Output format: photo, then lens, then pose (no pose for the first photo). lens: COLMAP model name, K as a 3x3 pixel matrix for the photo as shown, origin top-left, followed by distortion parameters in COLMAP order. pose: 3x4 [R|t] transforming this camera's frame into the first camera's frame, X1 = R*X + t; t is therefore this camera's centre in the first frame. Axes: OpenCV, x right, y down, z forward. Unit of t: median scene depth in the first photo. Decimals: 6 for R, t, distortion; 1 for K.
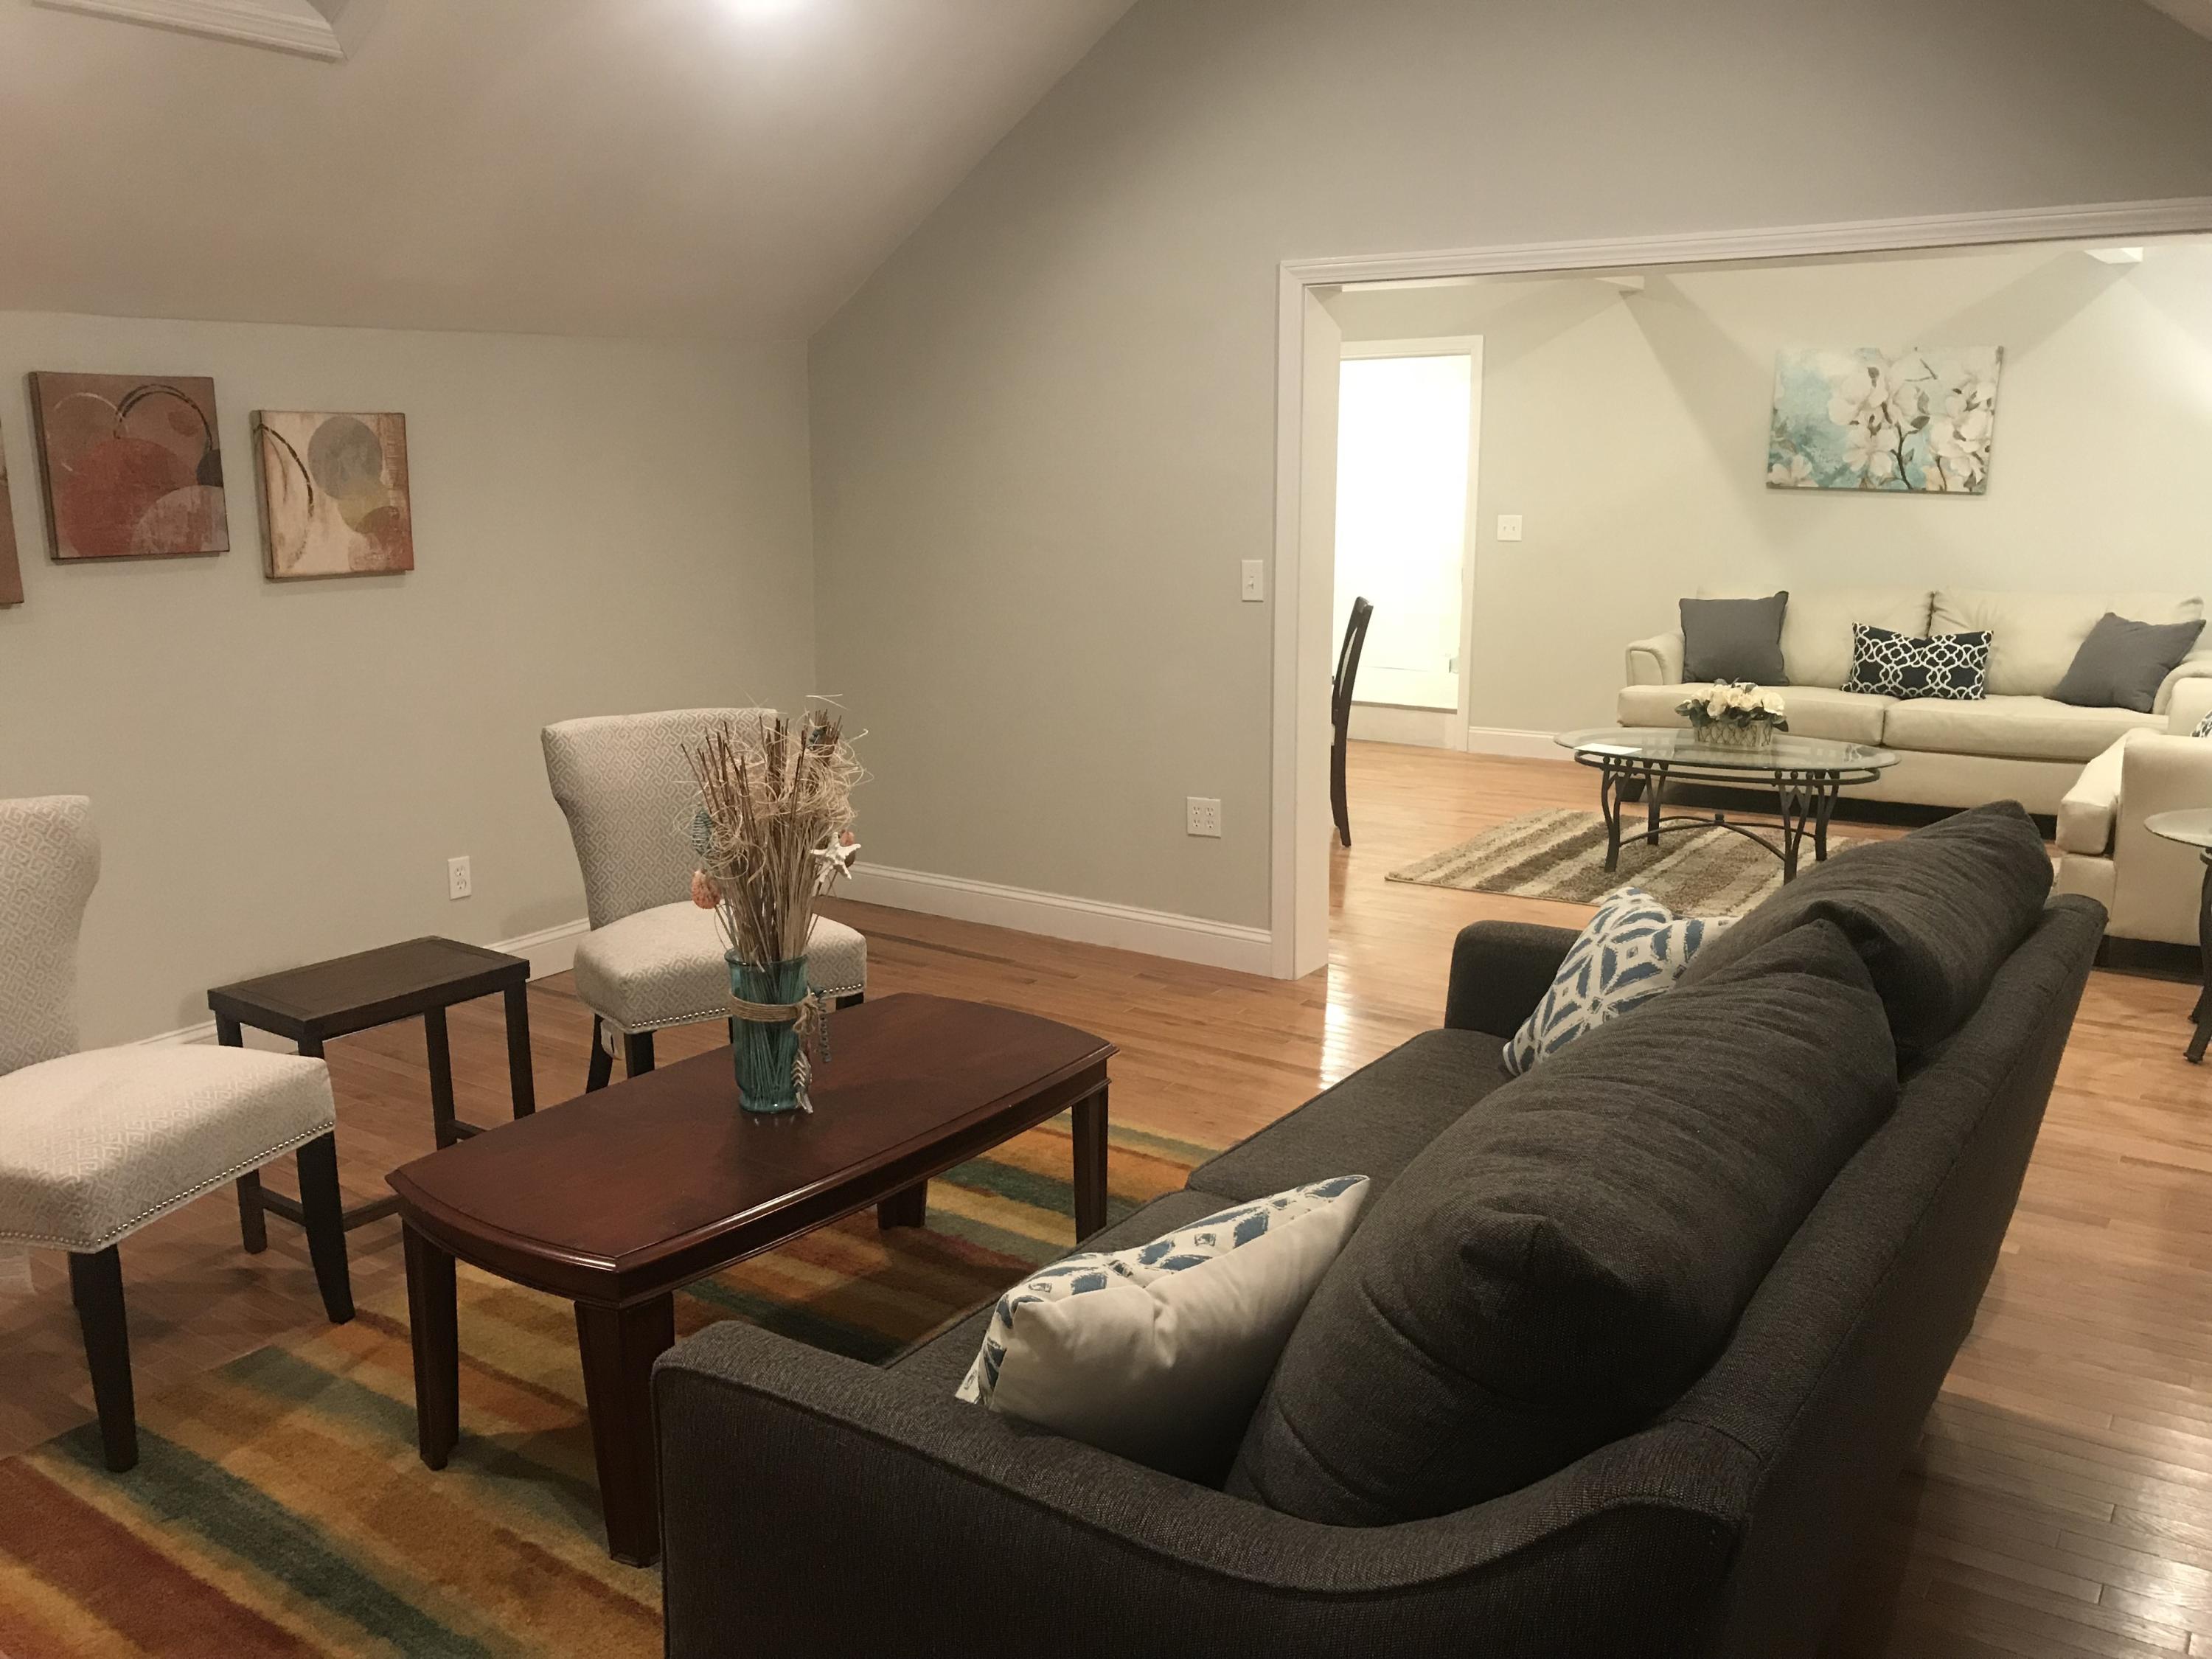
lens RADIAL K [[1841.2, 0, 1106.0], [0, 1841.2, 829.5], [0, 0, 1]] dist [0.010635, 0.005961]
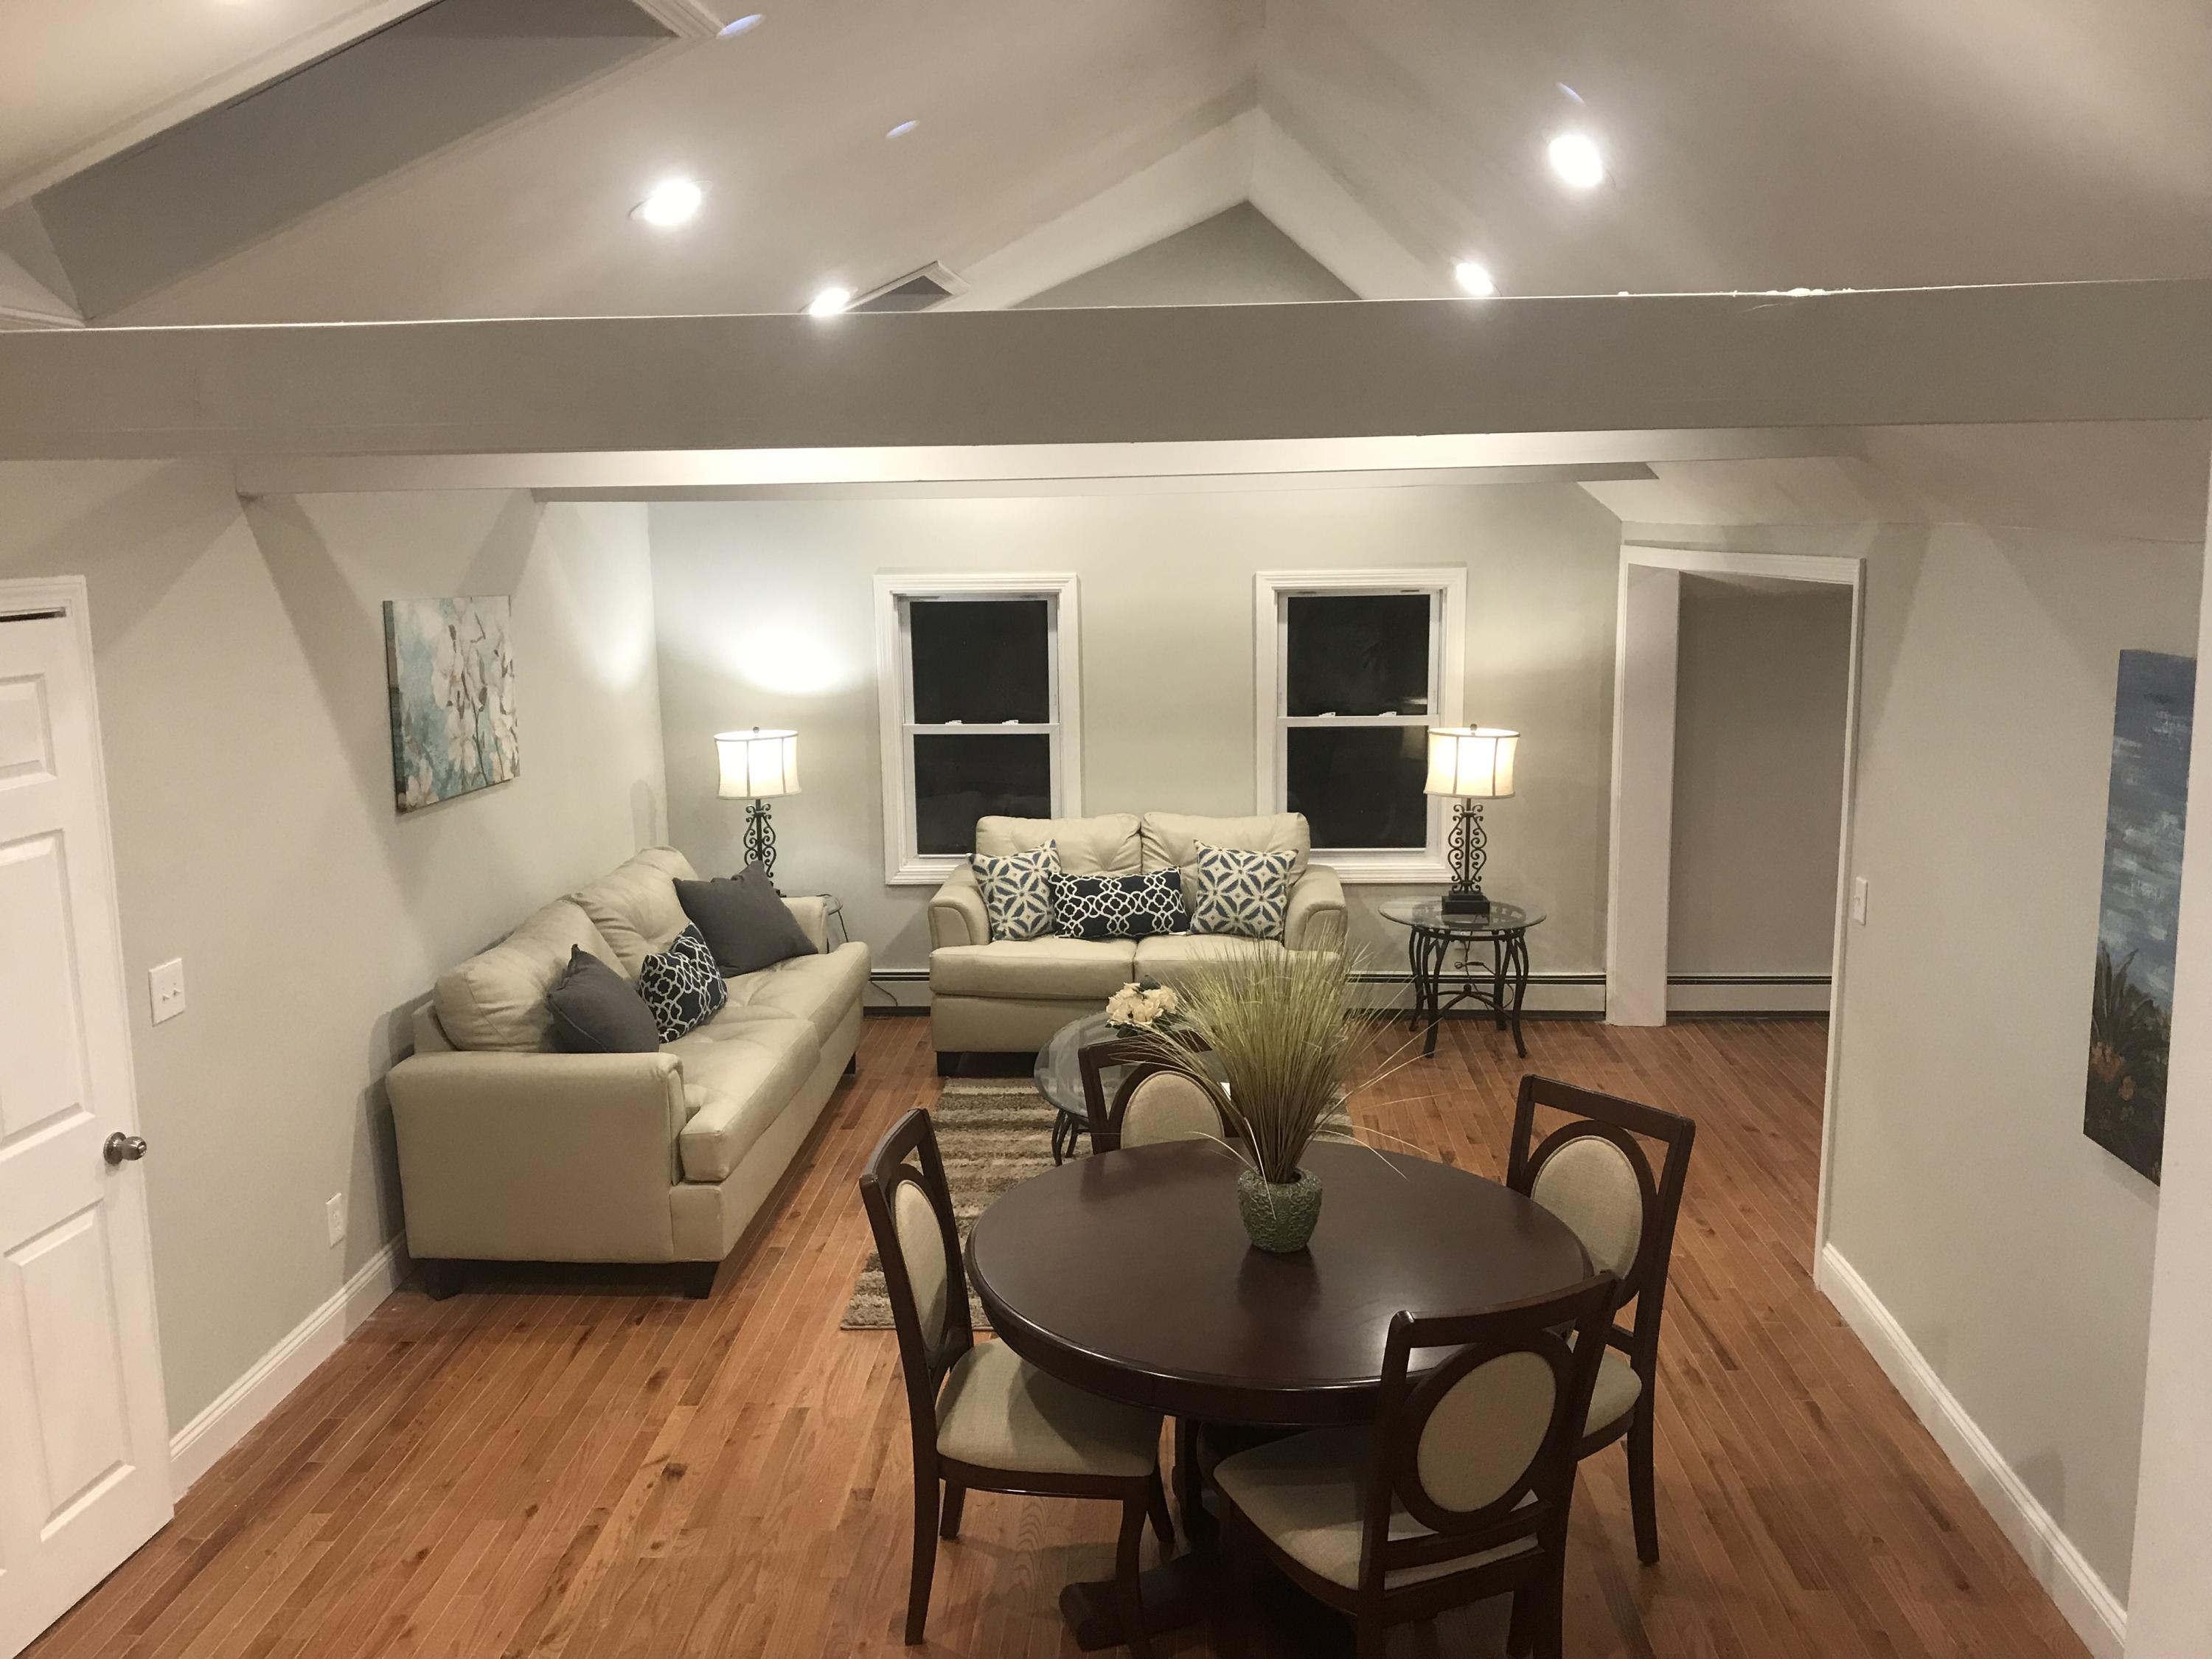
lens RADIAL K [[1841.2, 0, 1106.0], [0, 1841.2, 829.5], [0, 0, 1]] dist [0.010635, 0.005961]
pose [[-0.500710, -0.129616, 0.855856, -0.323497], [0.191556, 0.947621, 0.255581, -0.308527], [-0.844154, 0.291916, -0.449655, 1.128271]]
